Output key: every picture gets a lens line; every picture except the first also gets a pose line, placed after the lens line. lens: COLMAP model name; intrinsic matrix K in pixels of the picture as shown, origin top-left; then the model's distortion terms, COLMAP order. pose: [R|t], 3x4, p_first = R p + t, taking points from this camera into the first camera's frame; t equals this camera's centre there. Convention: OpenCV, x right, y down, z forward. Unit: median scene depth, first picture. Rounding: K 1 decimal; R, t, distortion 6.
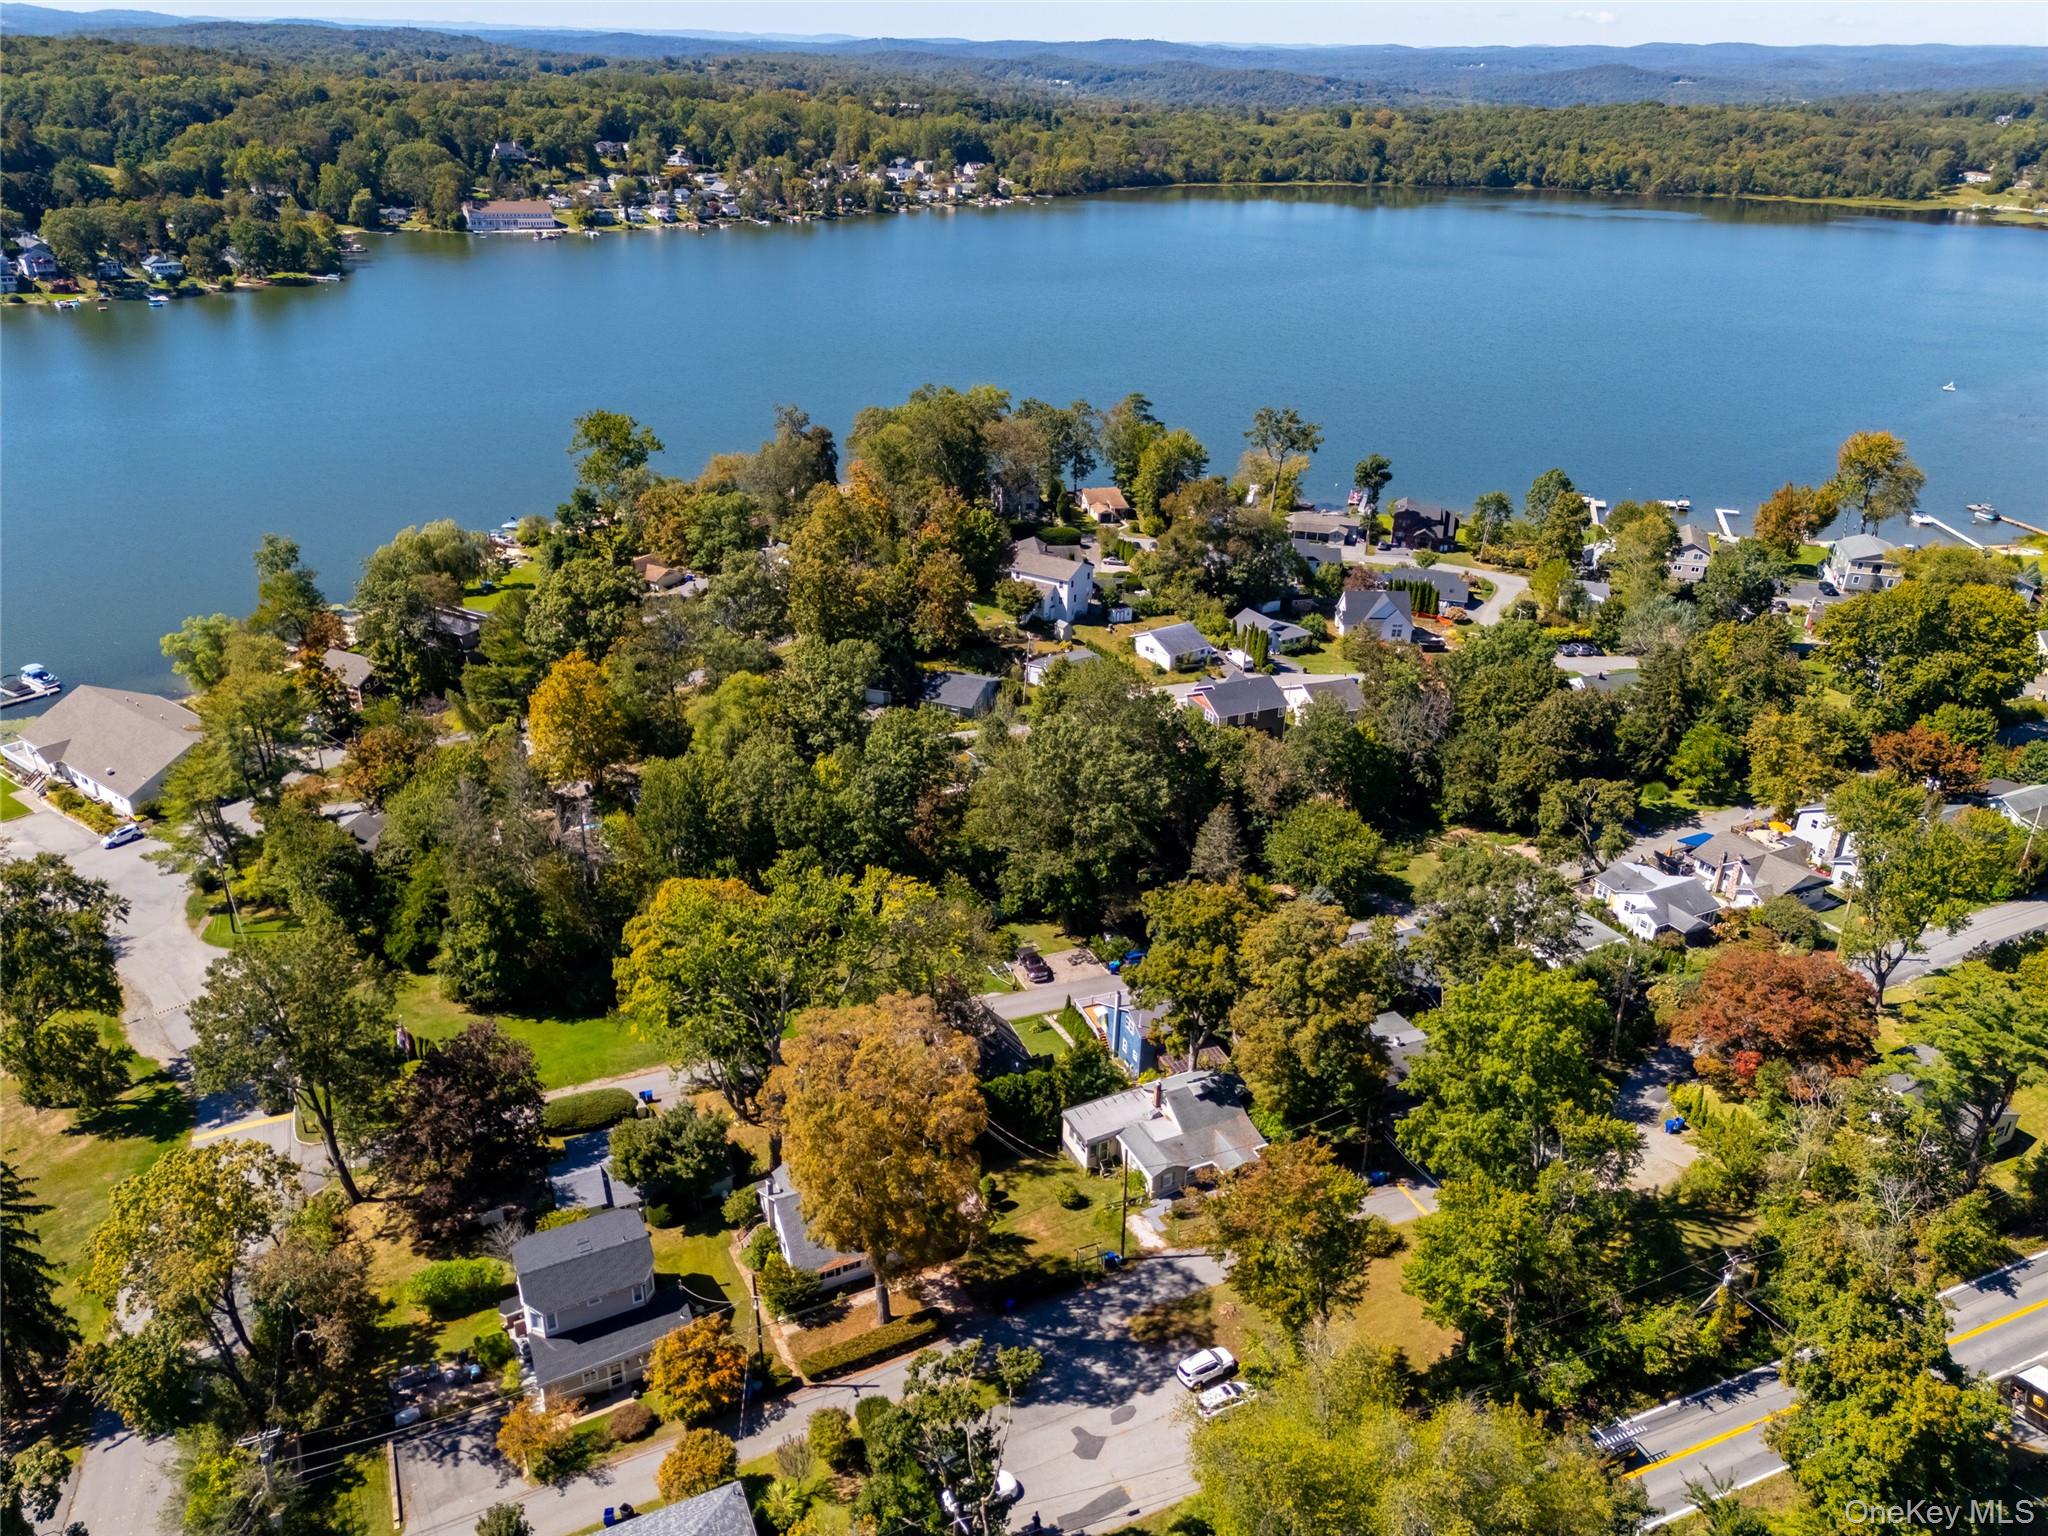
lens RADIAL K [[1494.7, 0, 1020.7], [0, 1494.7, 762.0], [0, 0, 1]] dist [0.093723, -0.060635]
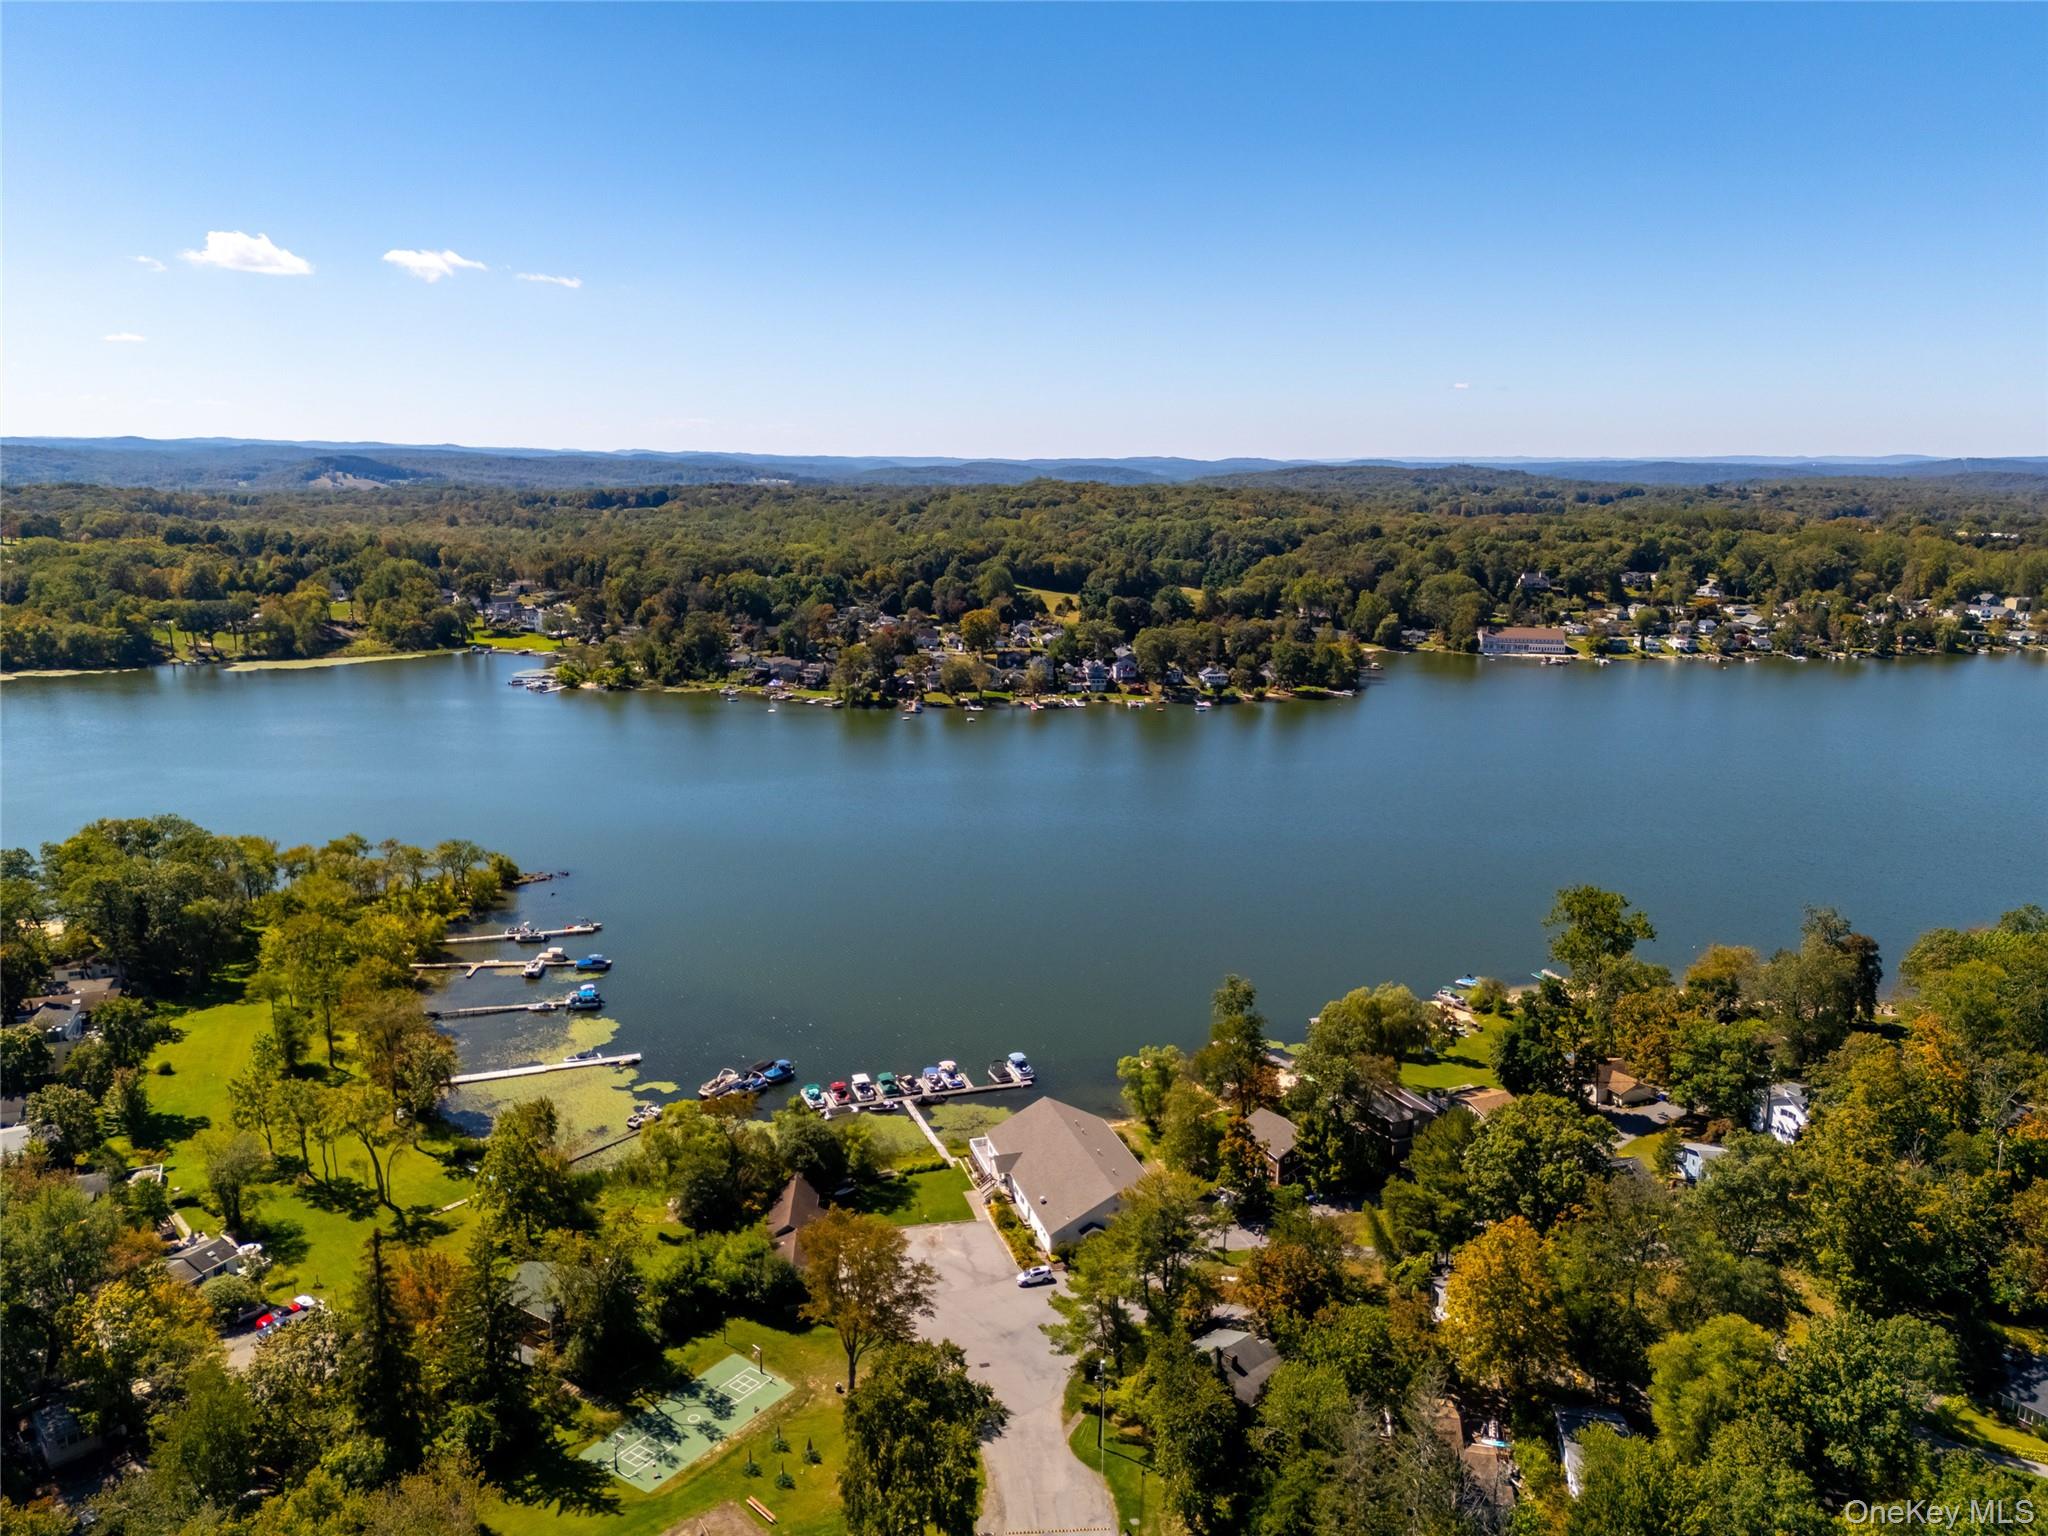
lens RADIAL K [[1494.7, 0, 1020.7], [0, 1494.7, 762.0], [0, 0, 1]] dist [0.093723, -0.060635]
pose [[0.811367, 0.104739, -0.575076, -0.049340], [-0.243885, 0.954752, -0.170203, -0.080627], [0.531228, 0.278349, 0.800199, 0.089266]]
